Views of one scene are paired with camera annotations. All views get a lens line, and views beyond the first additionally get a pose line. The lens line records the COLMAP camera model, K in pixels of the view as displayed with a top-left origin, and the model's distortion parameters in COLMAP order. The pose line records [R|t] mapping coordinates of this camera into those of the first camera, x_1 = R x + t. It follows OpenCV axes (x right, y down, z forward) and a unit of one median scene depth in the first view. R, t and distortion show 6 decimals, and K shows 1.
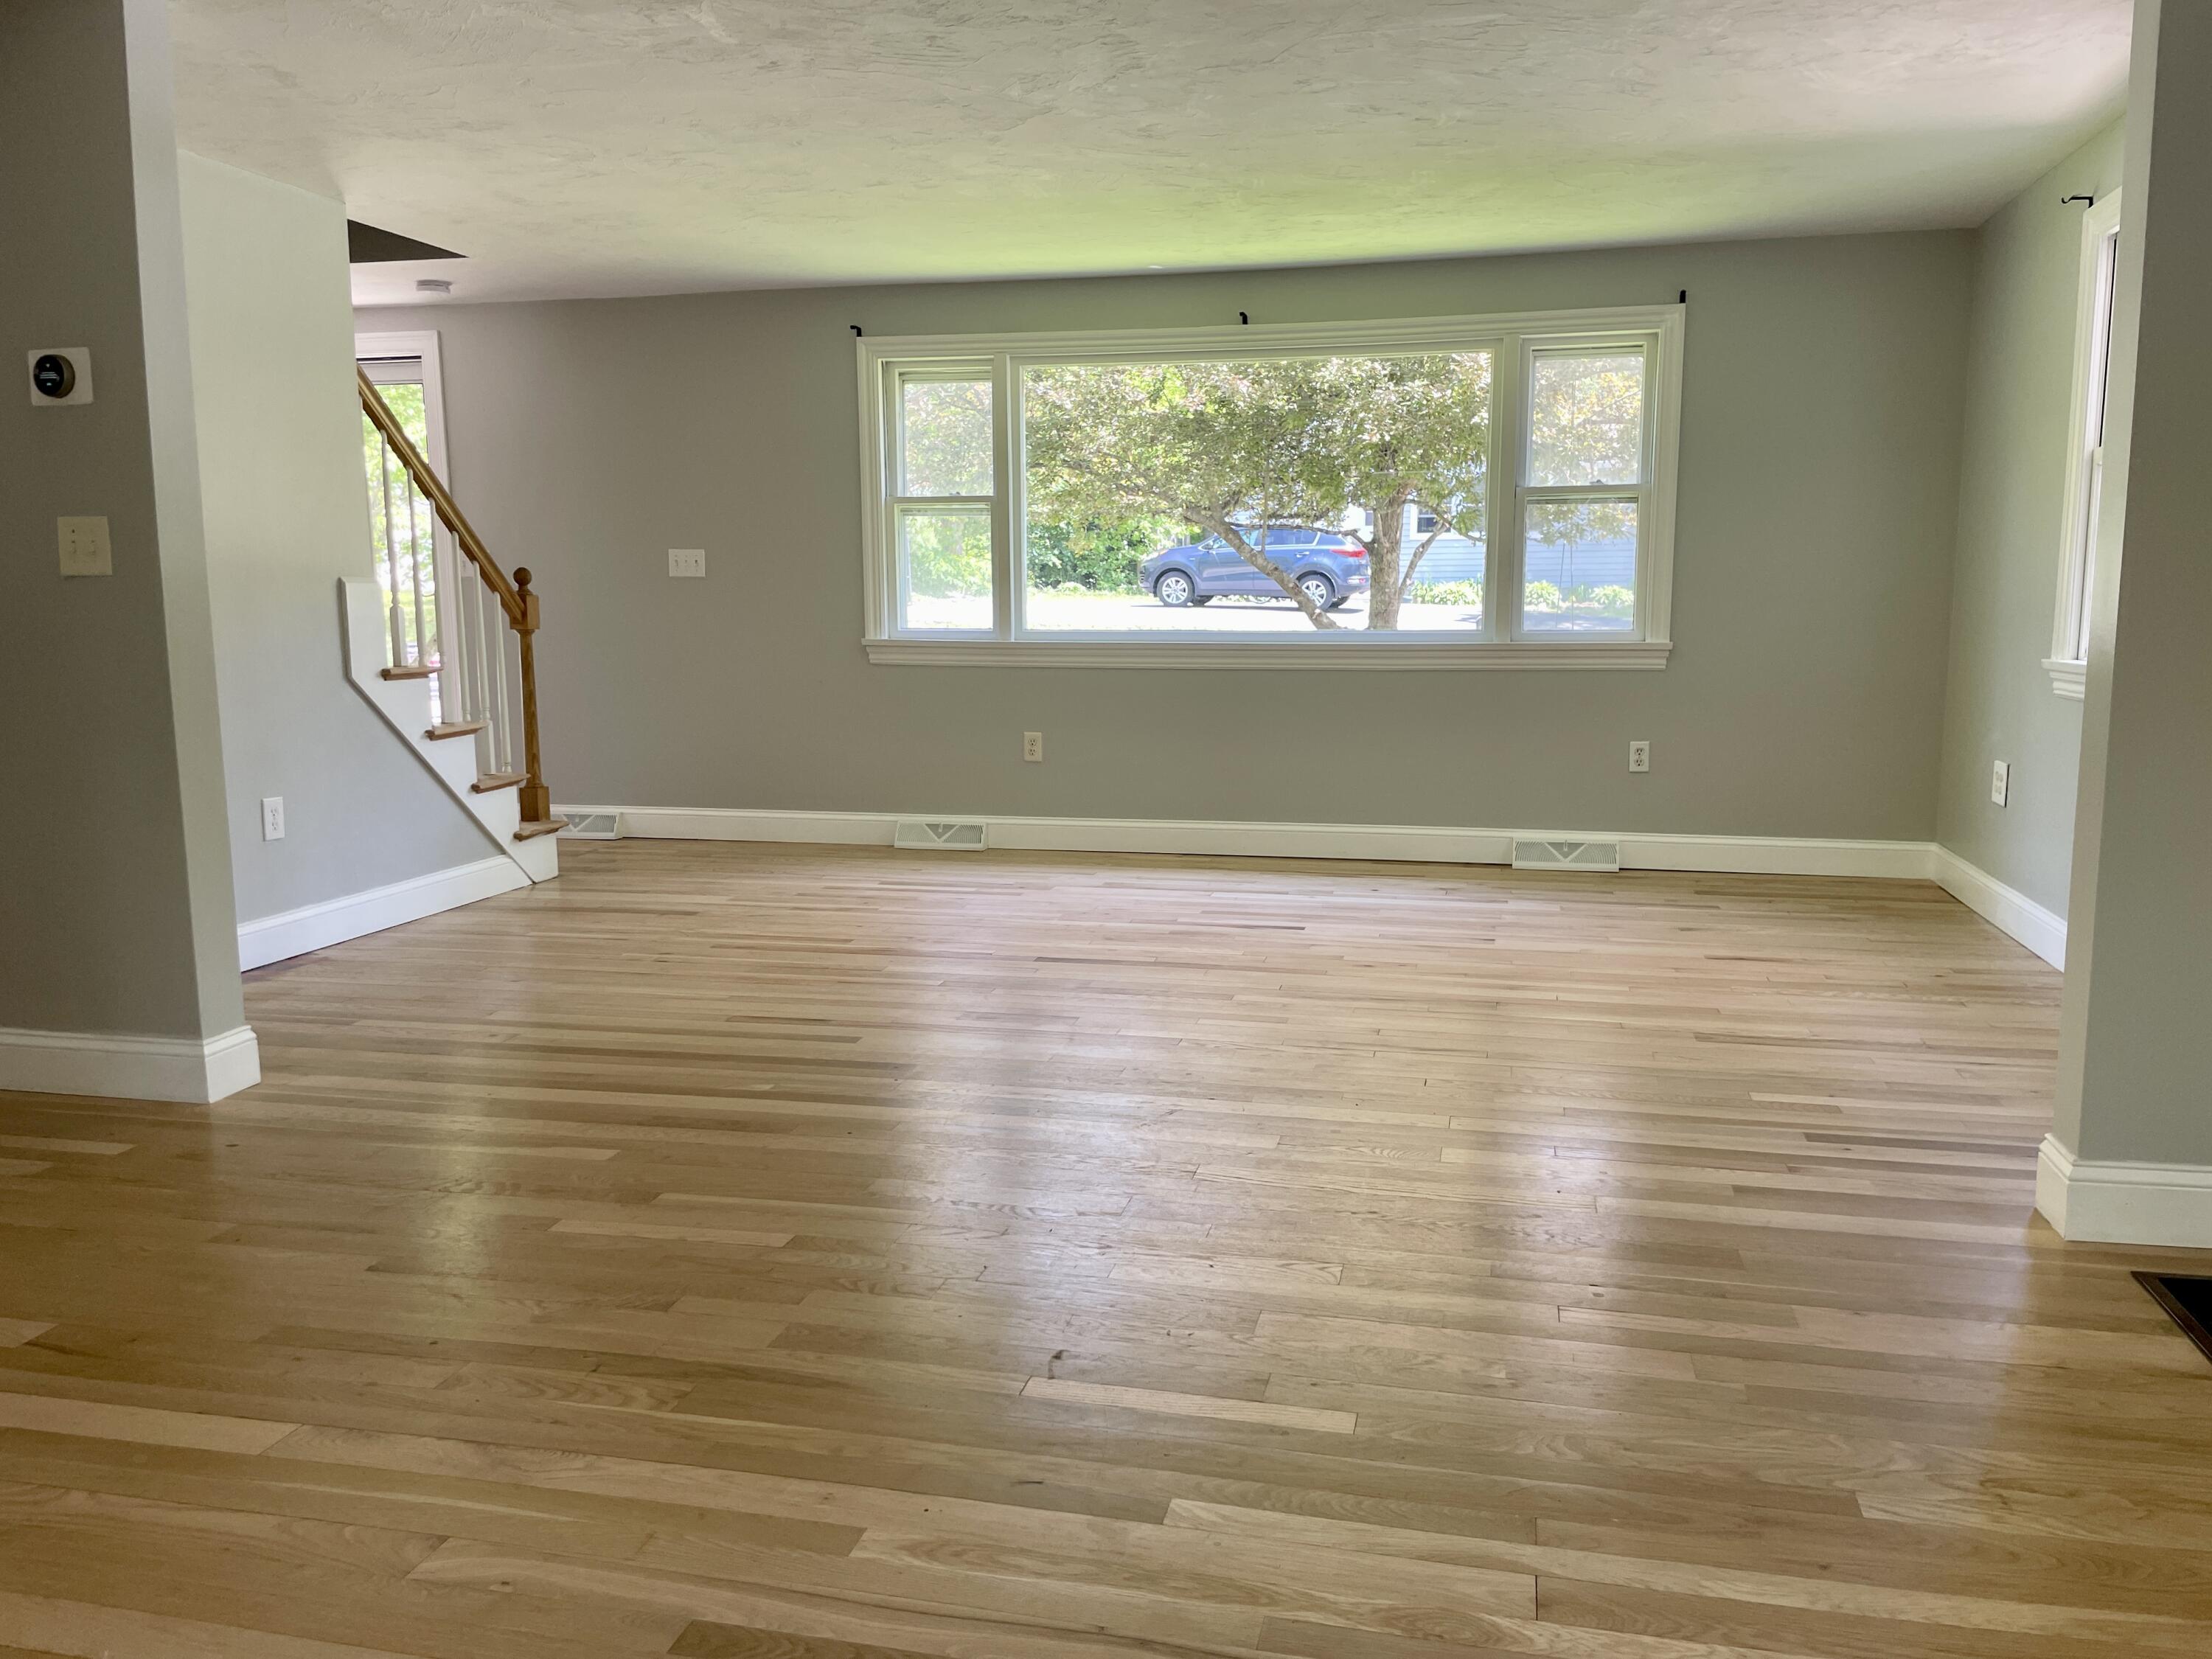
lens RADIAL K [[1660.4, 0, 1108.8], [0, 1660.4, 829.3], [0, 0, 1]] dist [0.054039, -0.068091]
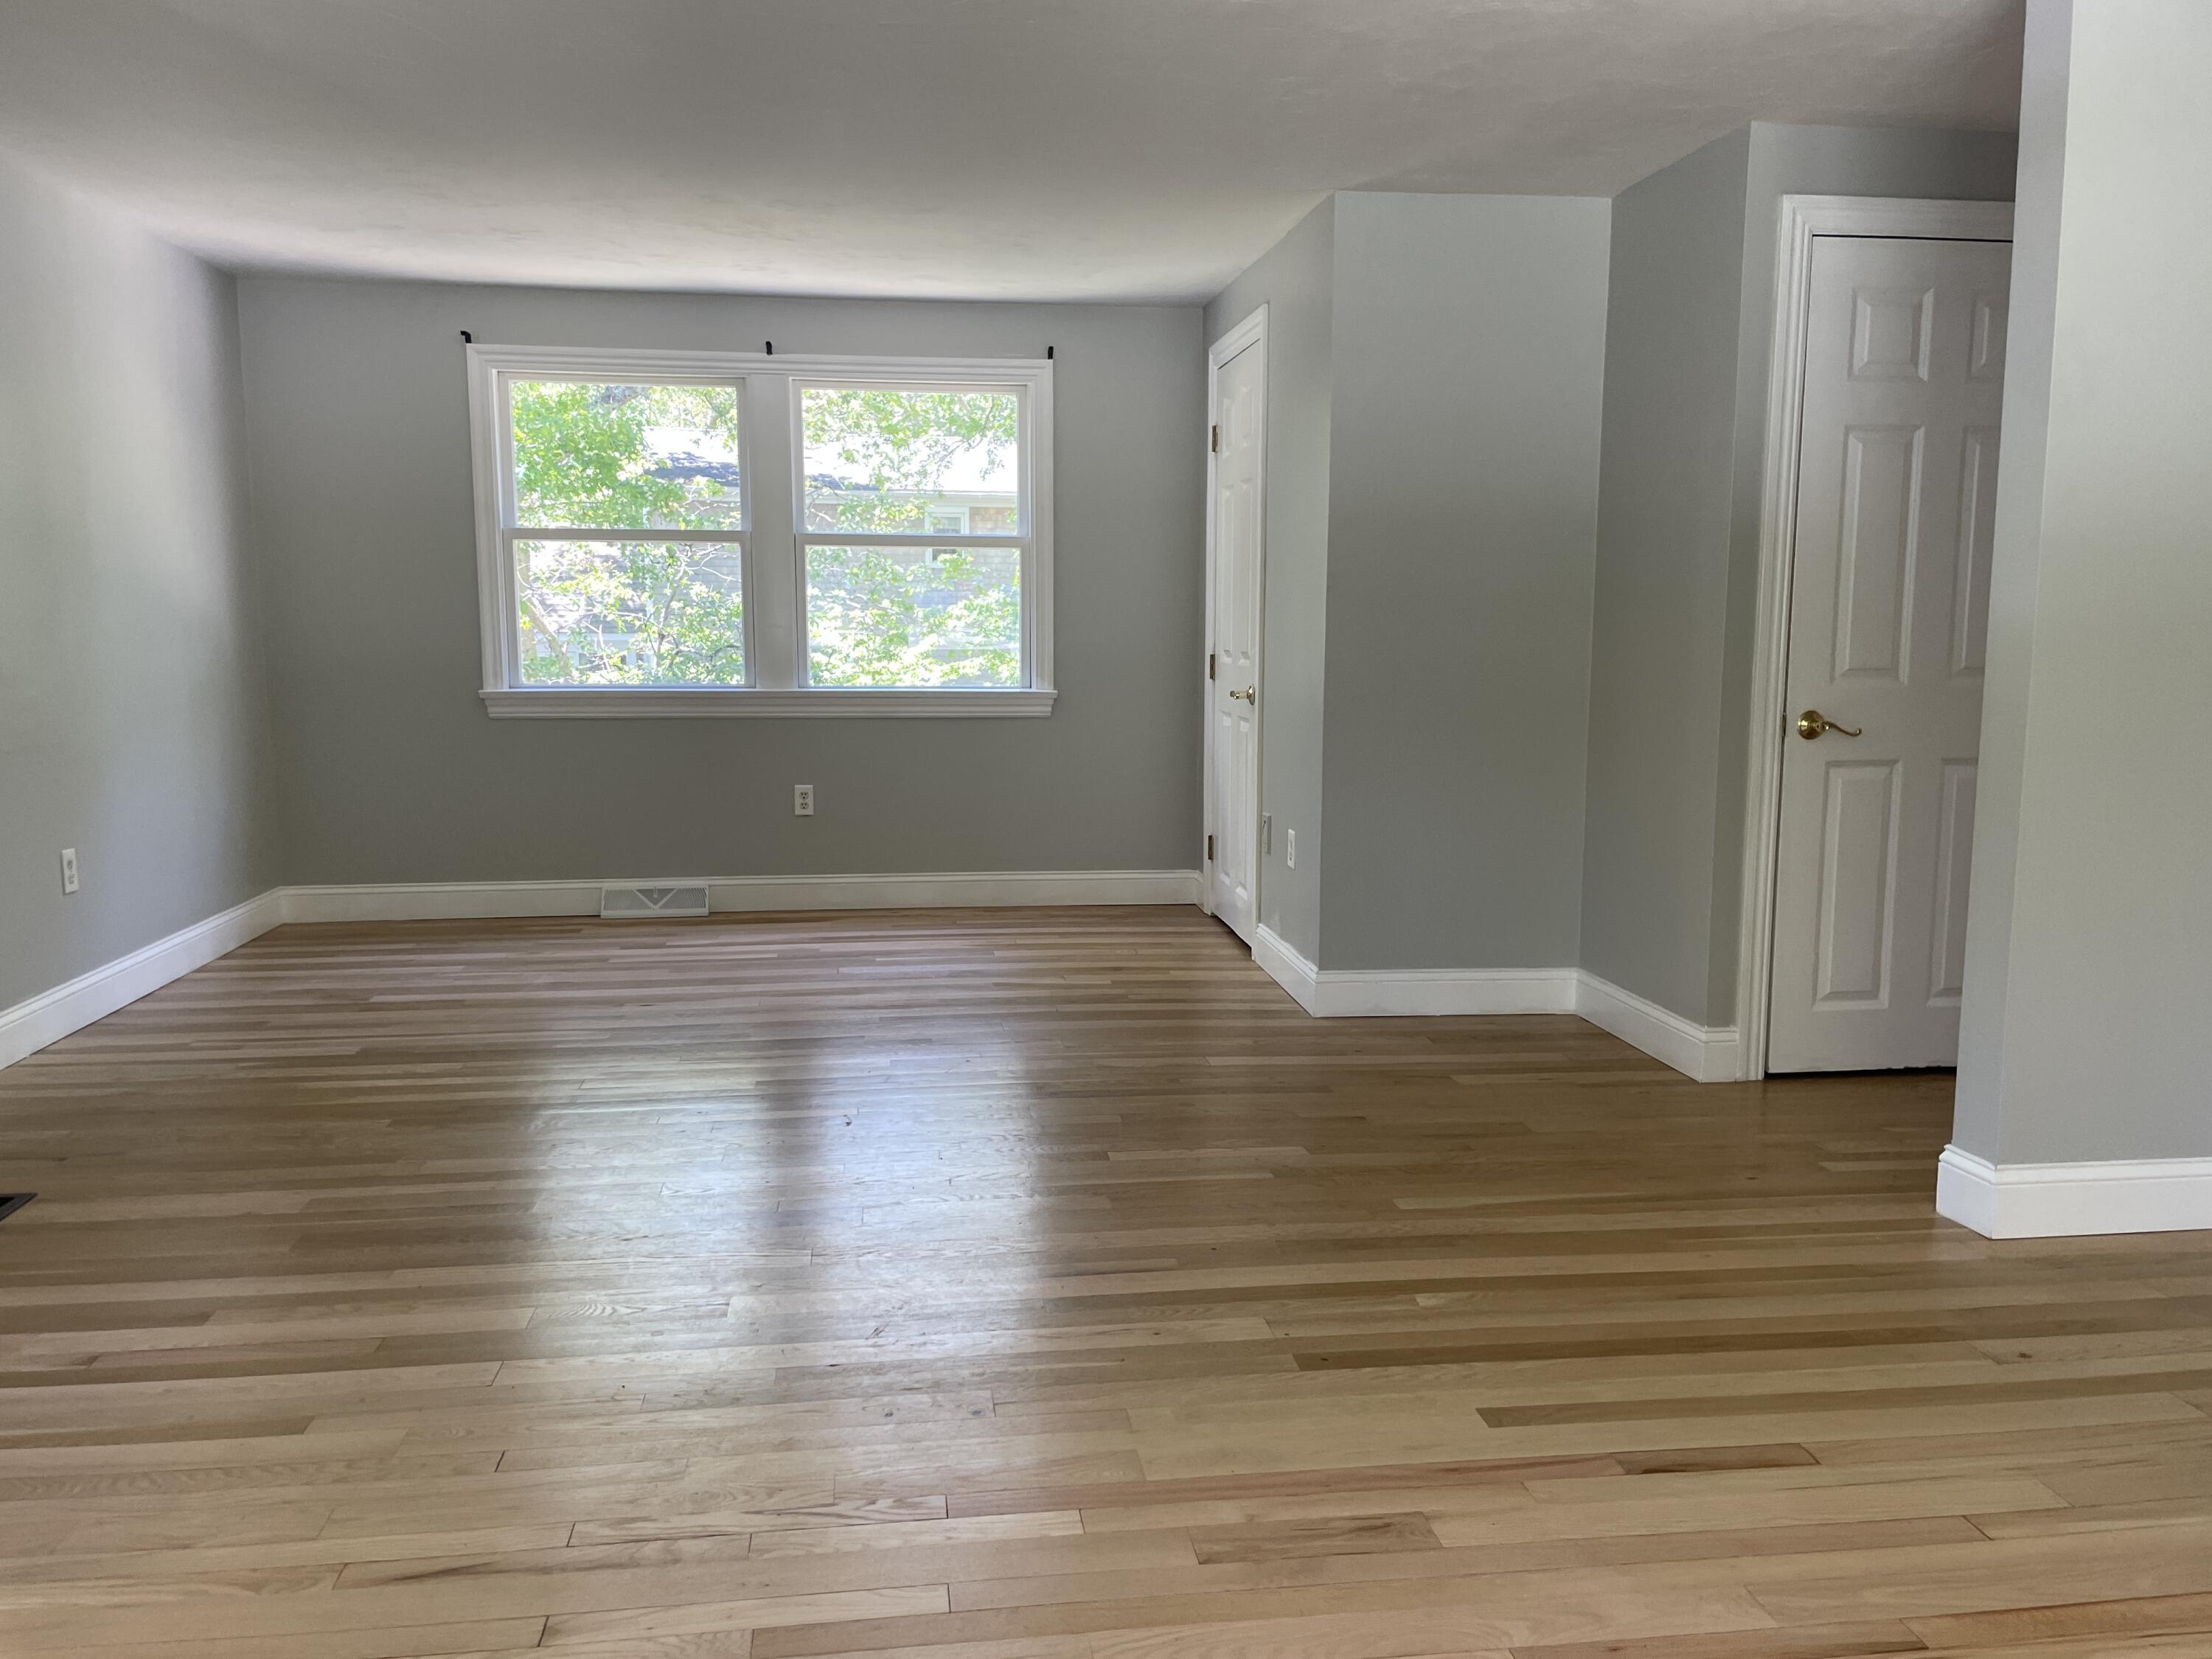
lens RADIAL K [[1660.4, 0, 1105.4], [0, 1660.4, 831.2], [0, 0, 1]] dist [0.054039, -0.068091]
pose [[-0.930775, 0.047857, -0.362446, 0.228448], [-0.048429, 0.966519, 0.251985, -0.277468], [0.362370, 0.252094, -0.897294, 1.839285]]
